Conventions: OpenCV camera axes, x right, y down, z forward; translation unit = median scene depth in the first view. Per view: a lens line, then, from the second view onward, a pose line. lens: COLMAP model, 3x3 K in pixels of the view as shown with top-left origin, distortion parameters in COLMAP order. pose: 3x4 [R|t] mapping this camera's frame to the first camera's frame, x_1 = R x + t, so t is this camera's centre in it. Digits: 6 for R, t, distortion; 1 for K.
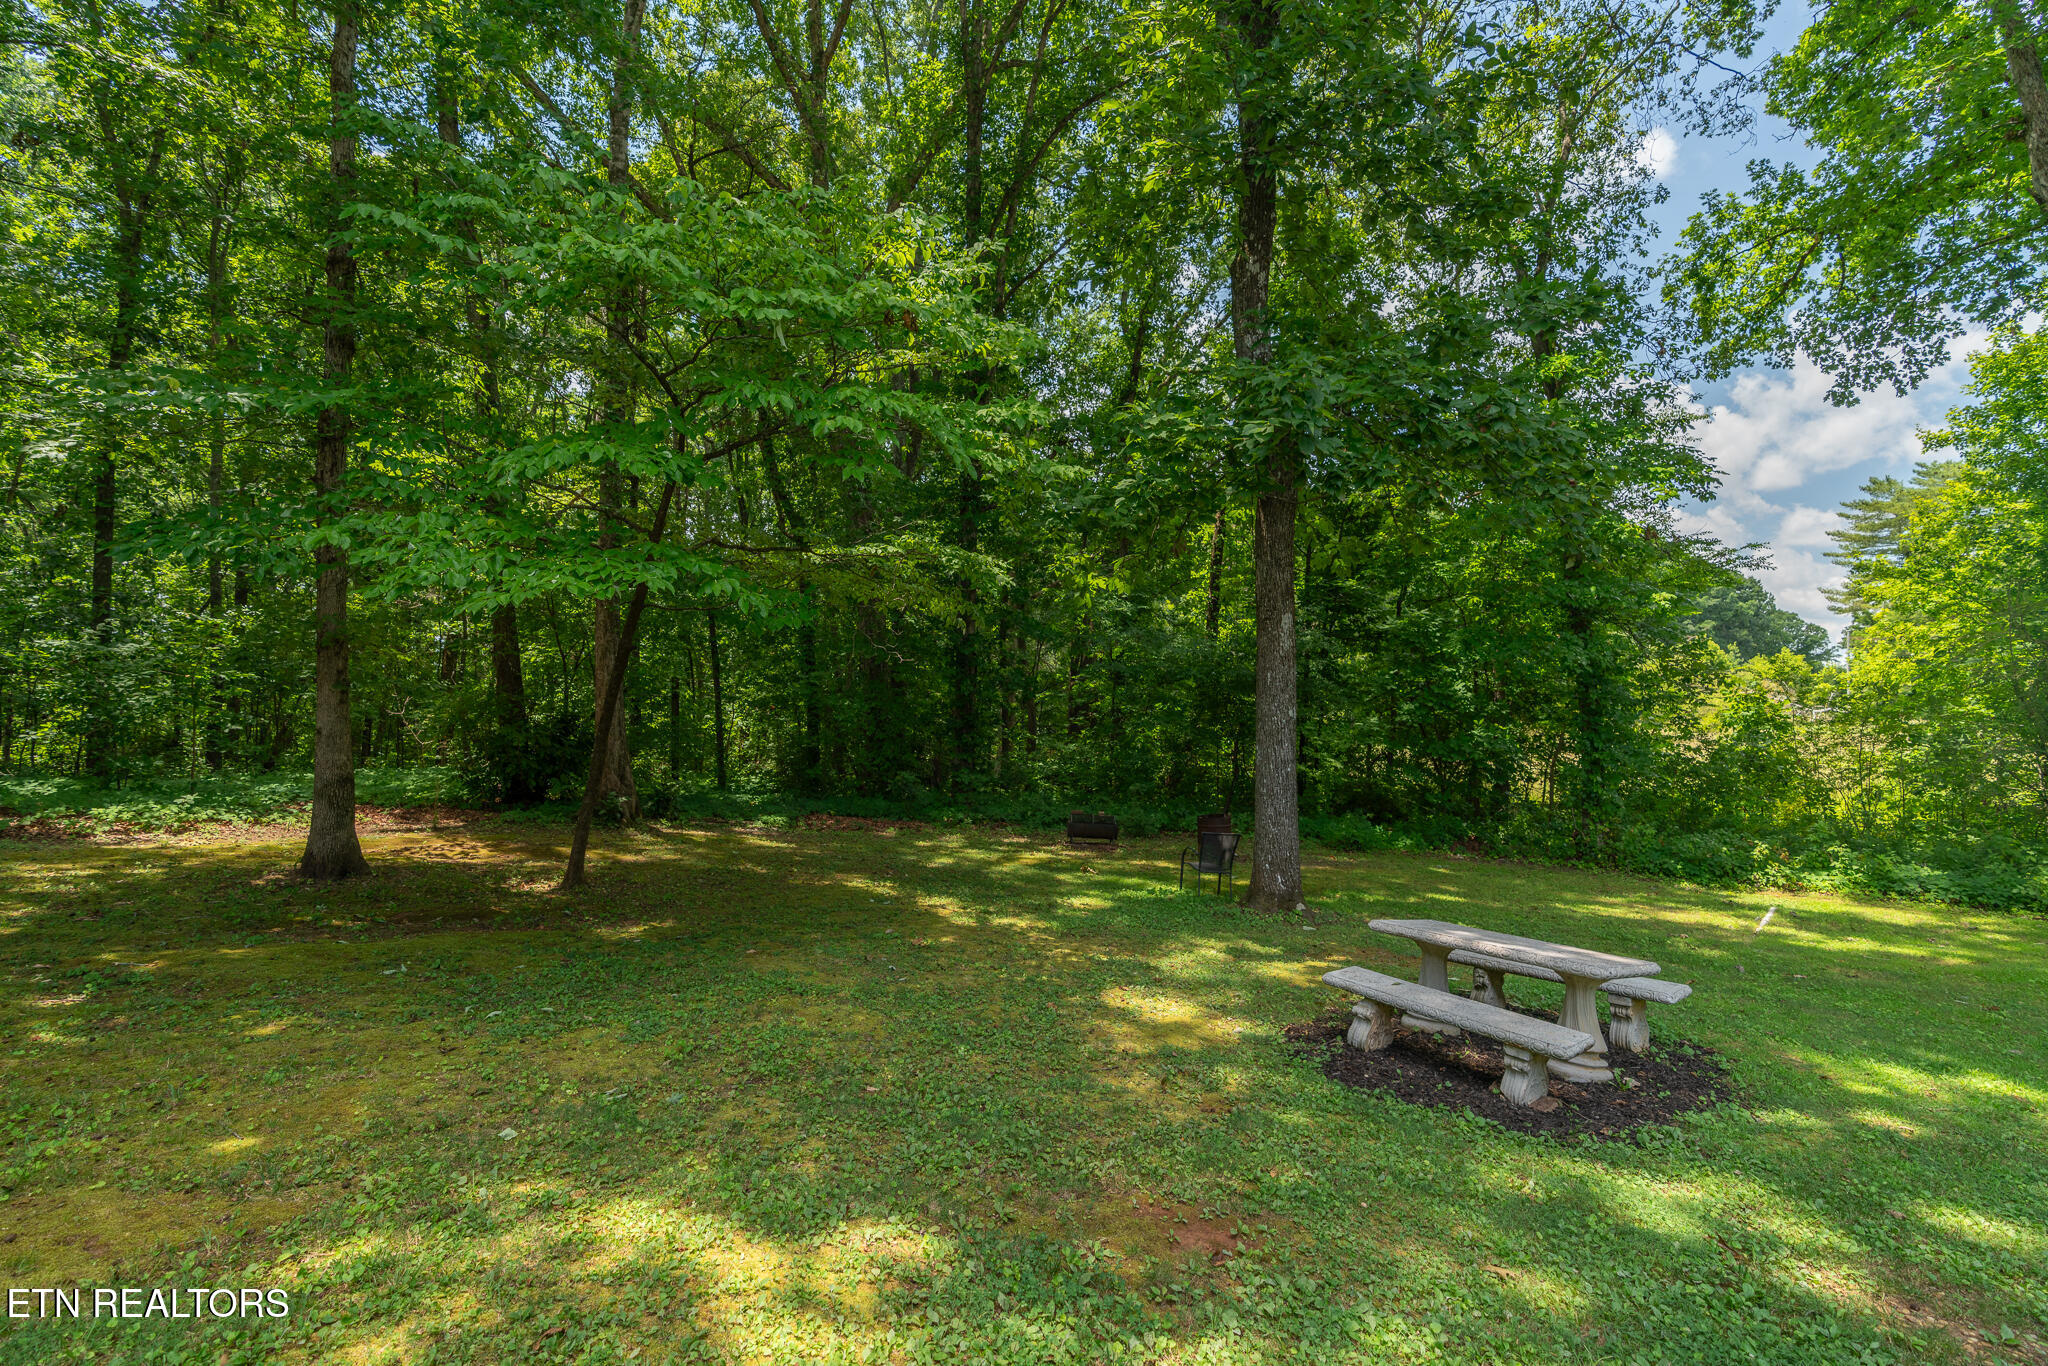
lens RADIAL K [[927.1, 0, 1011.2], [0, 927.1, 662.7], [0, 0, 1]] dist [-0.002553, -0.000011]
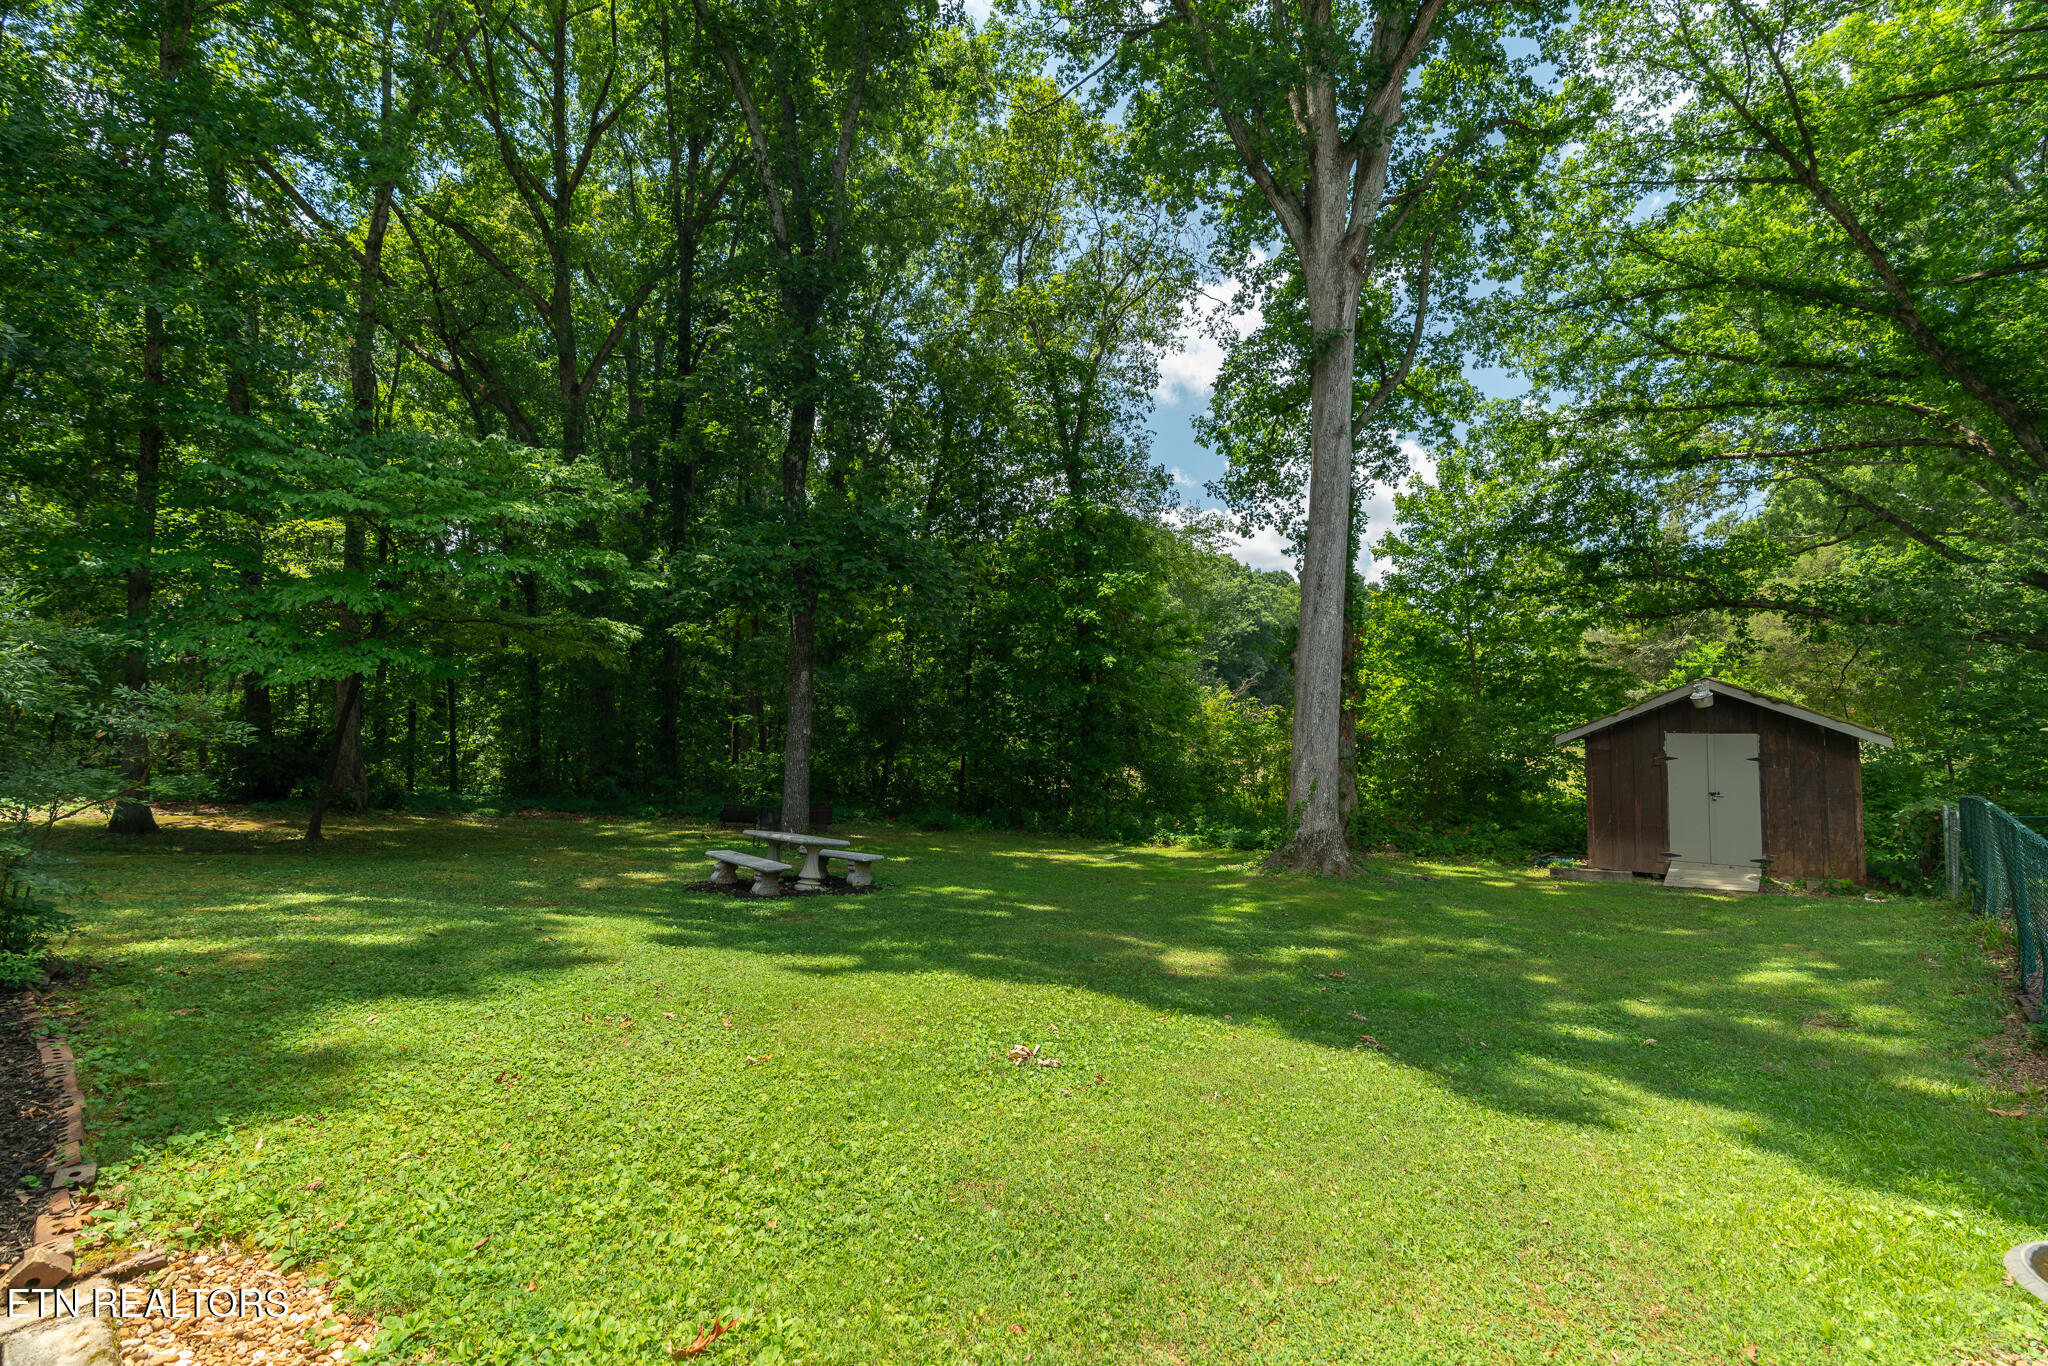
lens RADIAL K [[927.1, 0, 1011.2], [0, 927.1, 662.7], [0, 0, 1]] dist [-0.002553, -0.000011]
pose [[0.978673, 0.023334, 0.204097, 0.206815], [-0.018904, 0.999542, -0.023630, -0.024871], [-0.204555, 0.019267, 0.978665, -0.454989]]
